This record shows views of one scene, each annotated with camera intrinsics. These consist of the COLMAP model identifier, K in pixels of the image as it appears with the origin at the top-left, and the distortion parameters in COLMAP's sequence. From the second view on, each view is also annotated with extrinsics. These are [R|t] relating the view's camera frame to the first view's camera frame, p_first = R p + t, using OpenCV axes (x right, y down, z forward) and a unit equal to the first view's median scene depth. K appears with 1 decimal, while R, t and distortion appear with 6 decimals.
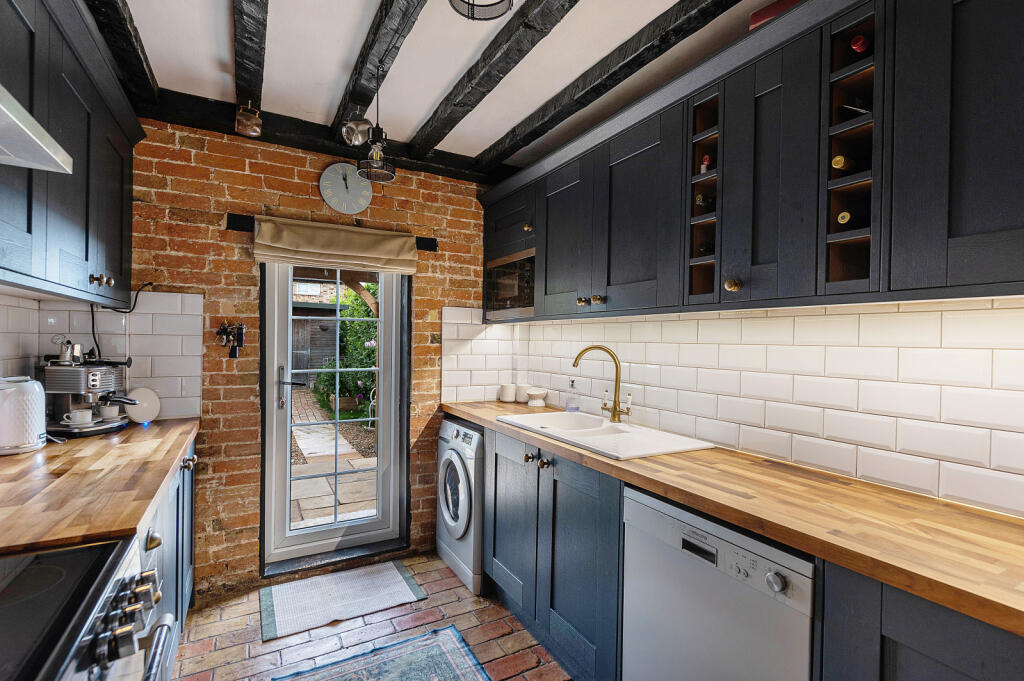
lens RADIAL K [[472.3, 0, 513.4], [0, 472.3, 342.0], [0, 0, 1]] dist [0.015364, -0.013583]
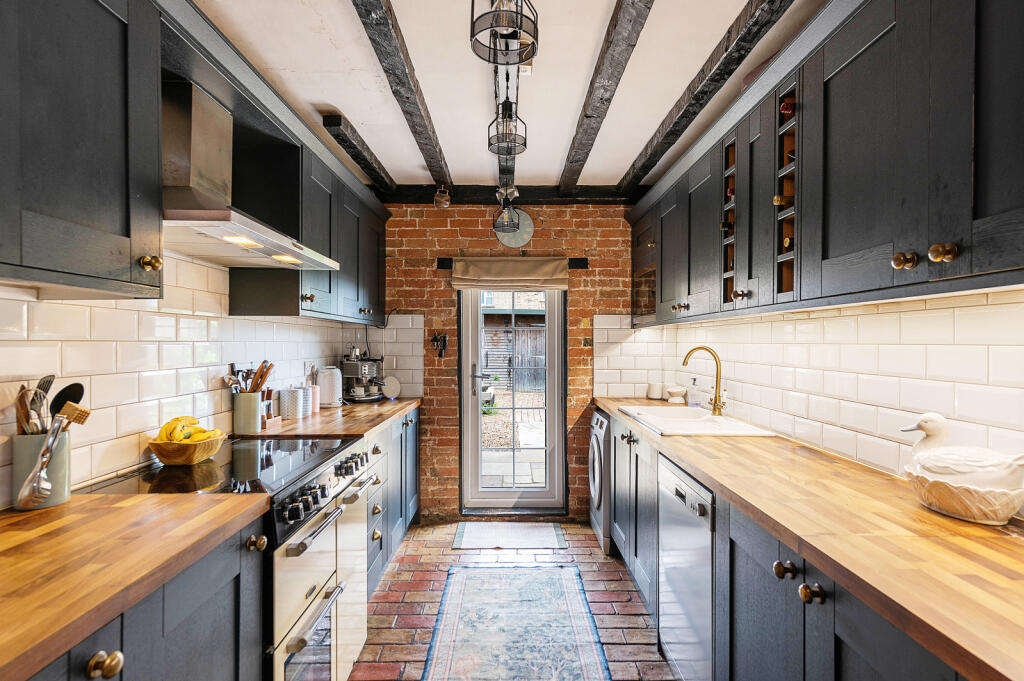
lens RADIAL K [[529.3, 0, 512.0], [0, 529.3, 340.5], [0, 0, 1]] dist [0.001047, -0.000347]
pose [[0.873331, -0.015225, -0.486890, 0.371255], [0.009303, 0.999850, -0.014578, 0.007438], [0.487039, 0.008202, 0.873342, -0.294065]]
